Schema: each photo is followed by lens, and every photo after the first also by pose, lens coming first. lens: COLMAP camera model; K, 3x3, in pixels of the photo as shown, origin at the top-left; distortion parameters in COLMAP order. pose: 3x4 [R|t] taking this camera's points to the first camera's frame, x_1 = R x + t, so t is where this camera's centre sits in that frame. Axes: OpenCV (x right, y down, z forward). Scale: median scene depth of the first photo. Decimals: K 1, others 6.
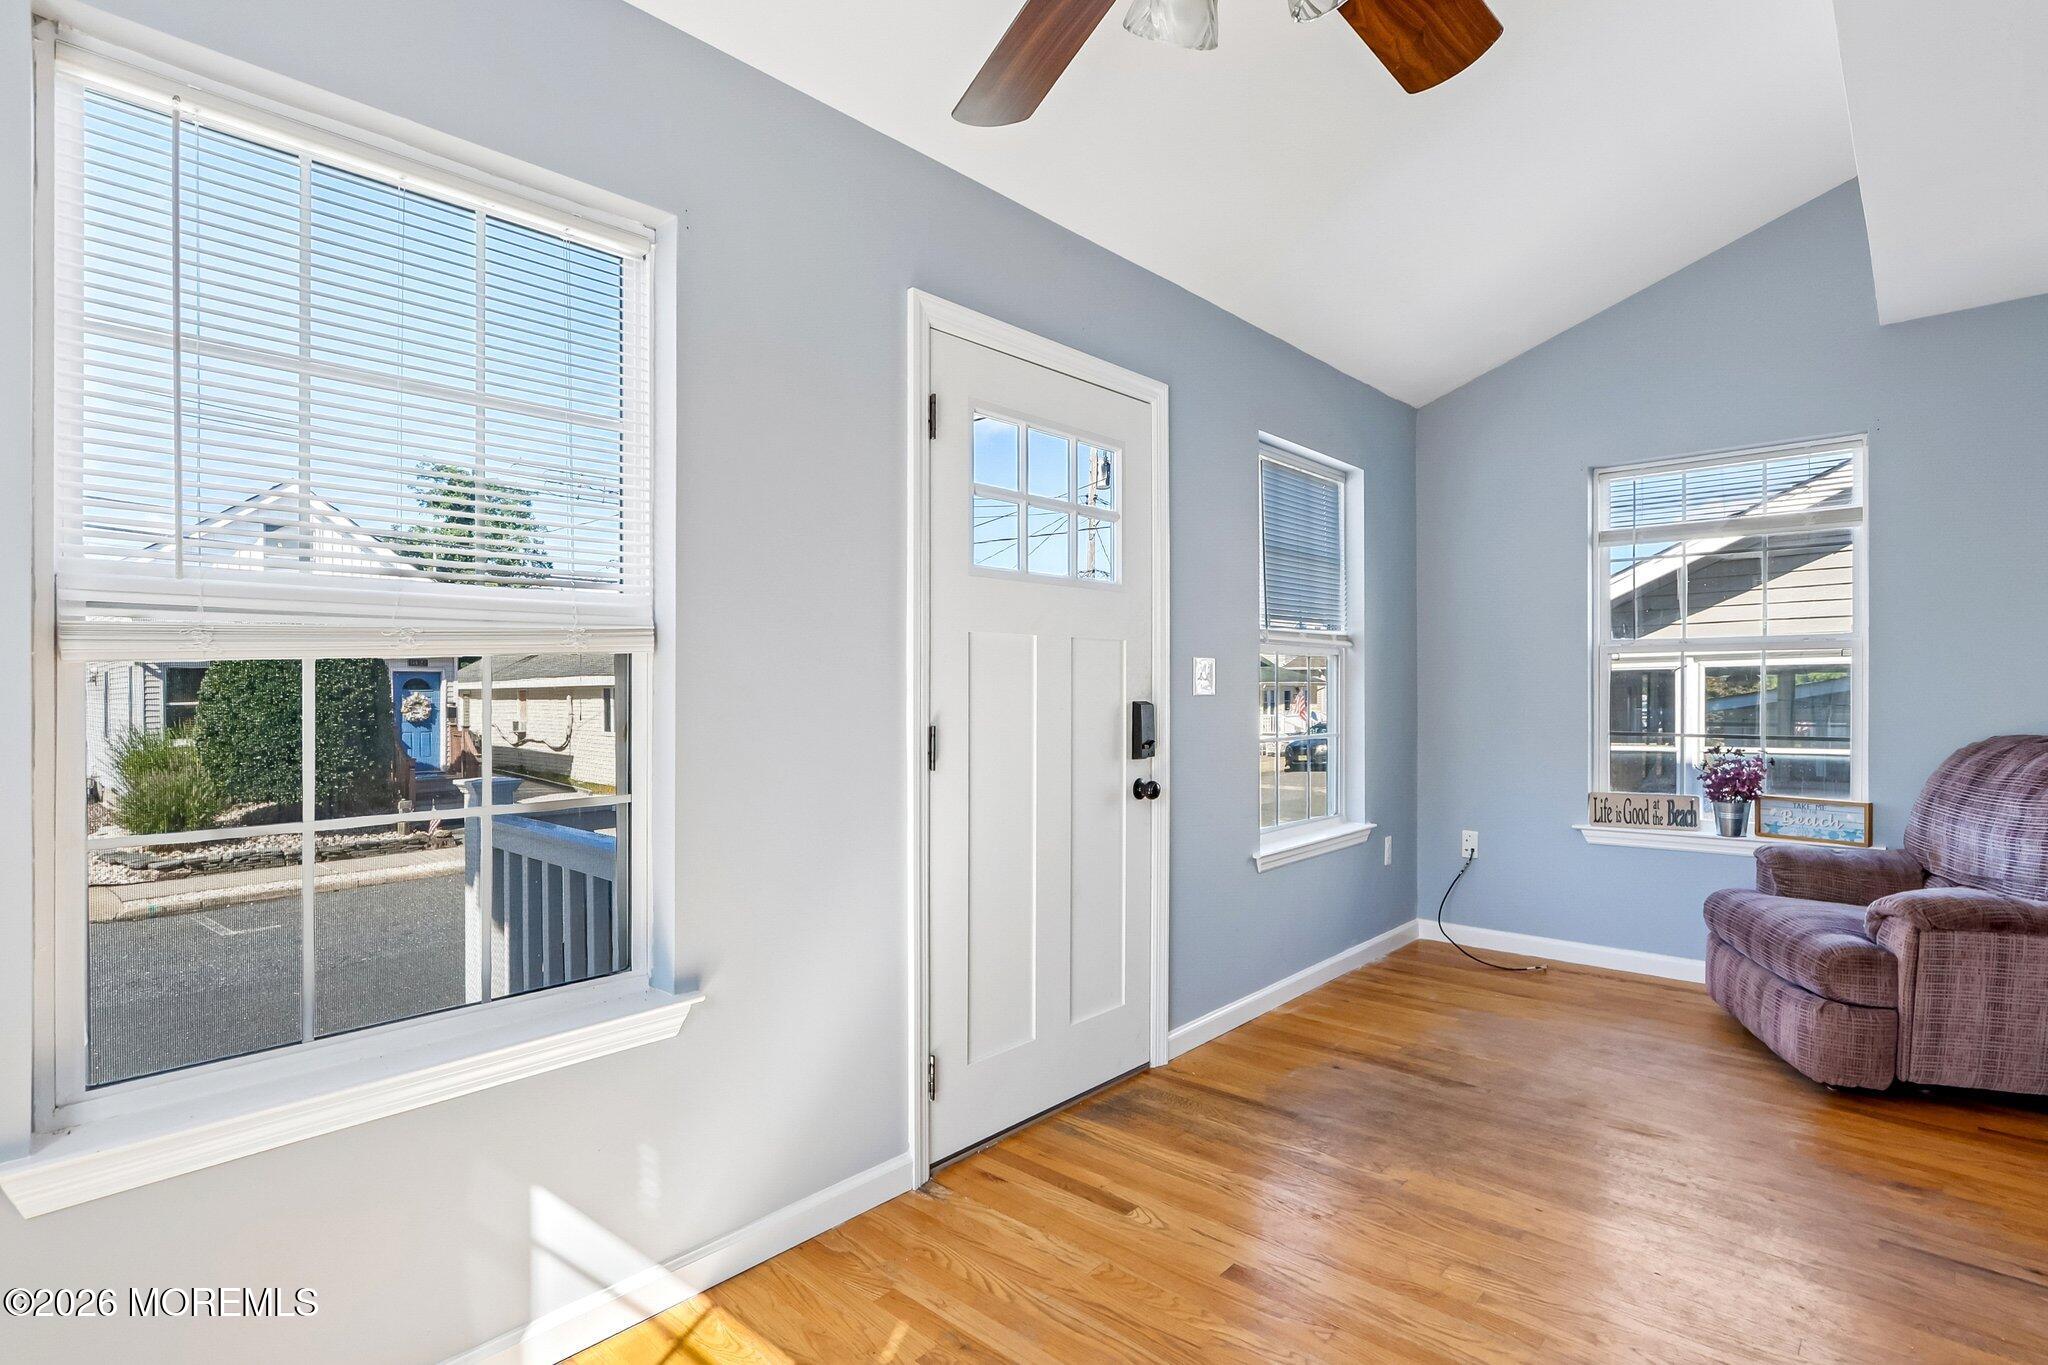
lens RADIAL K [[995.8, 0, 1030.7], [0, 995.8, 683.6], [0, 0, 1]] dist [-0.002614, -0.000064]
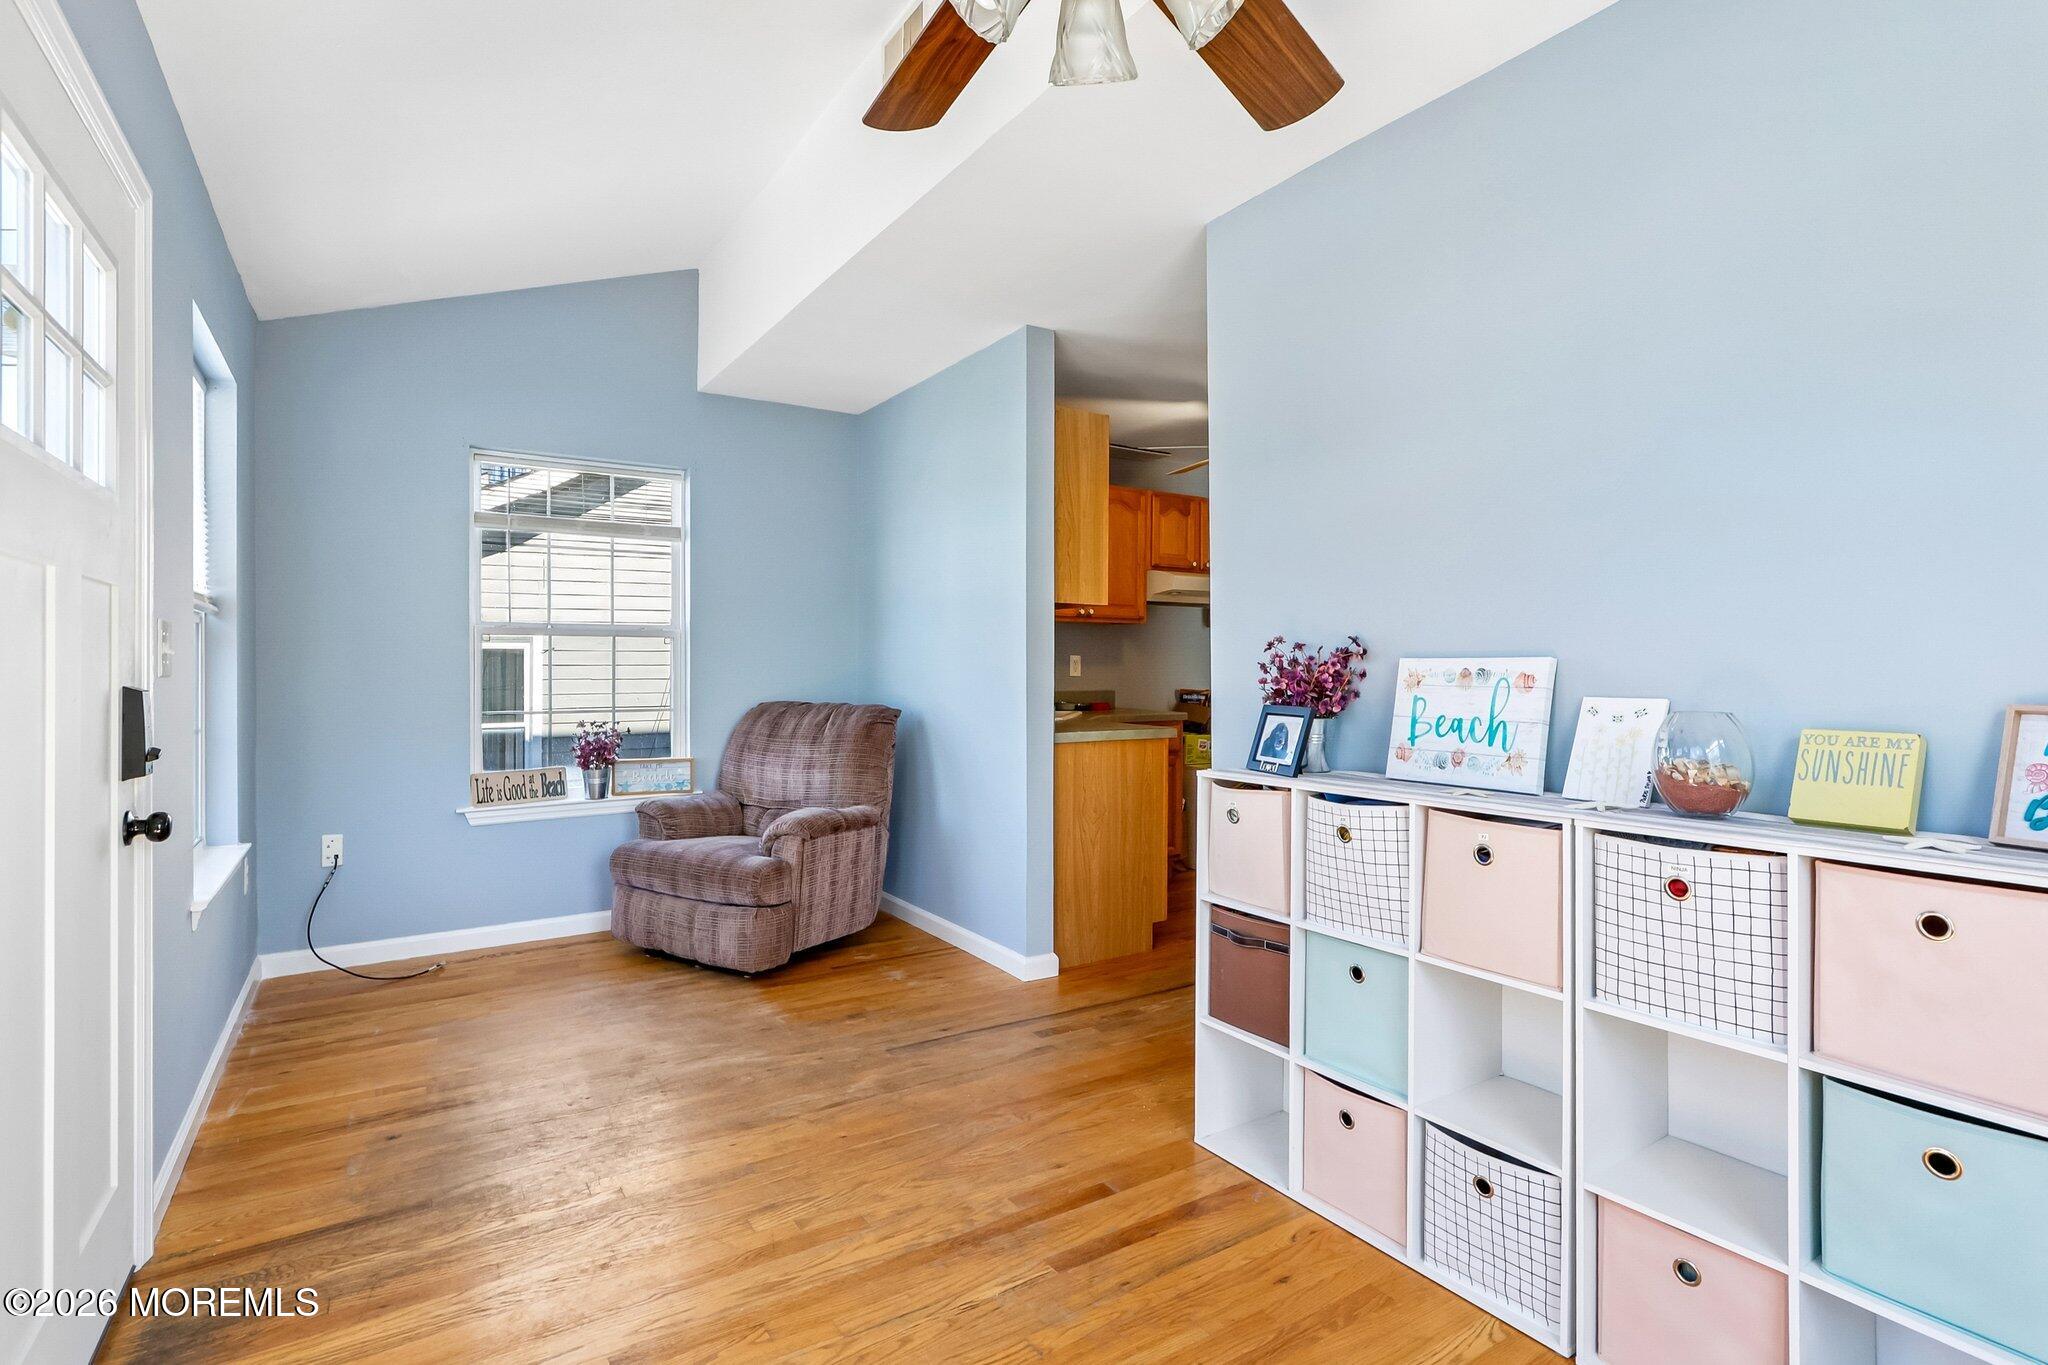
lens RADIAL K [[1003.2, 0, 999.3], [0, 1003.2, 671.0], [0, 0, 1]] dist [0.004057, 0.000827]
pose [[0.269322, 0.000057, 0.963050, -0.344541], [-0.004426, 0.999990, 0.001179, 0.004752], [-0.963040, -0.004580, 0.269319, 0.308916]]
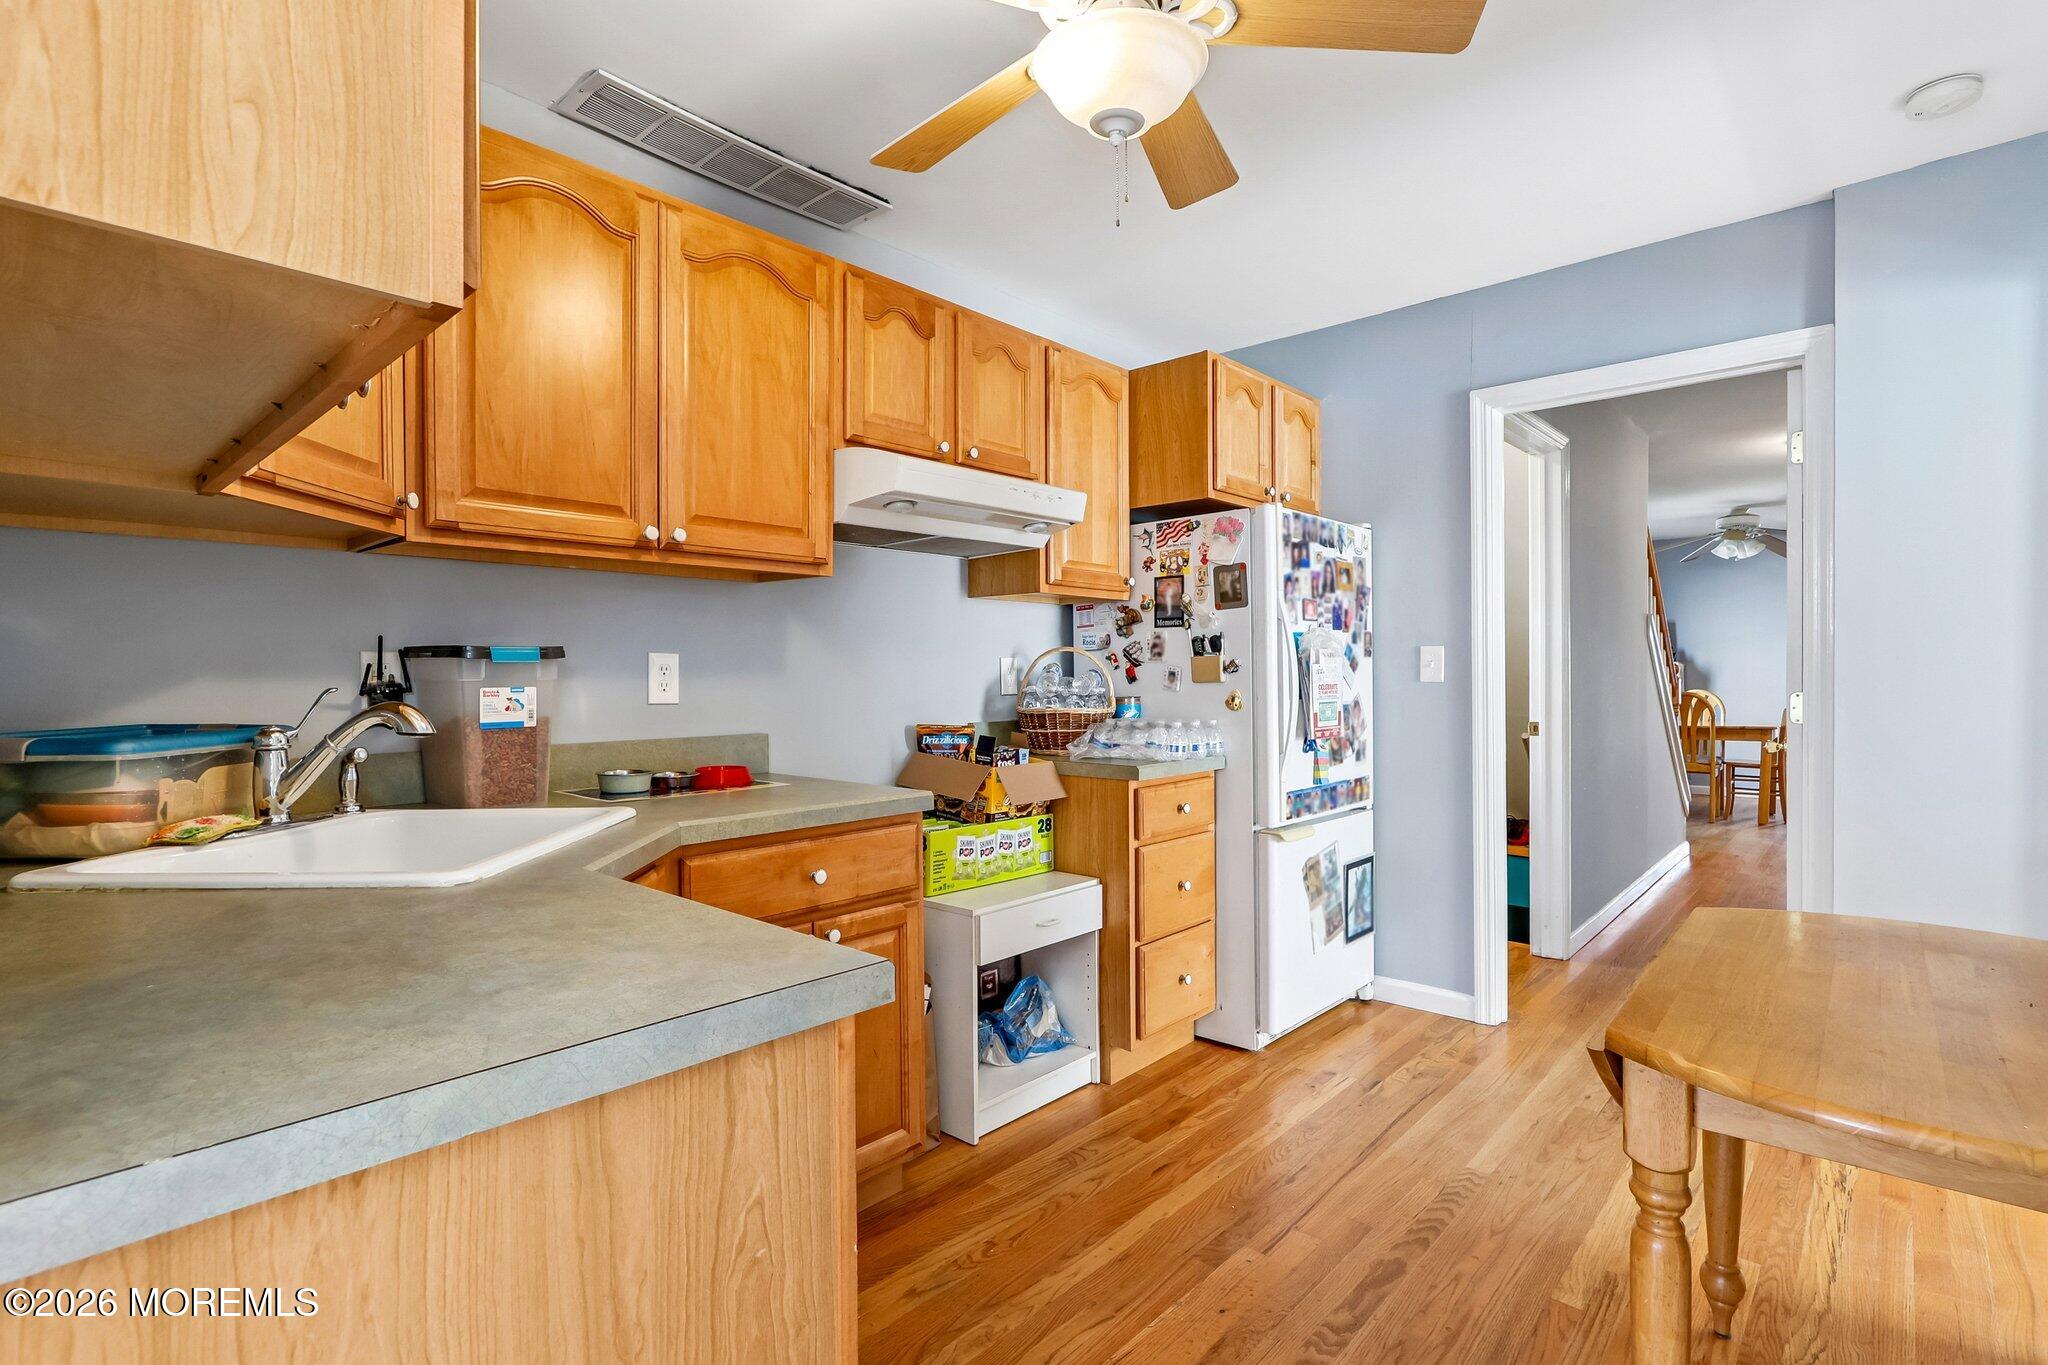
lens RADIAL K [[997.4, 0, 1024.0], [0, 997.4, 682.5], [0, 0, 1]] dist [-0.044445, -0.000040]
pose [[-0.008727, 0.000649, 0.999962, 0.746395], [0.005428, 0.999985, -0.000602, 0.002054], [-0.999947, 0.005422, -0.008731, 0.407272]]
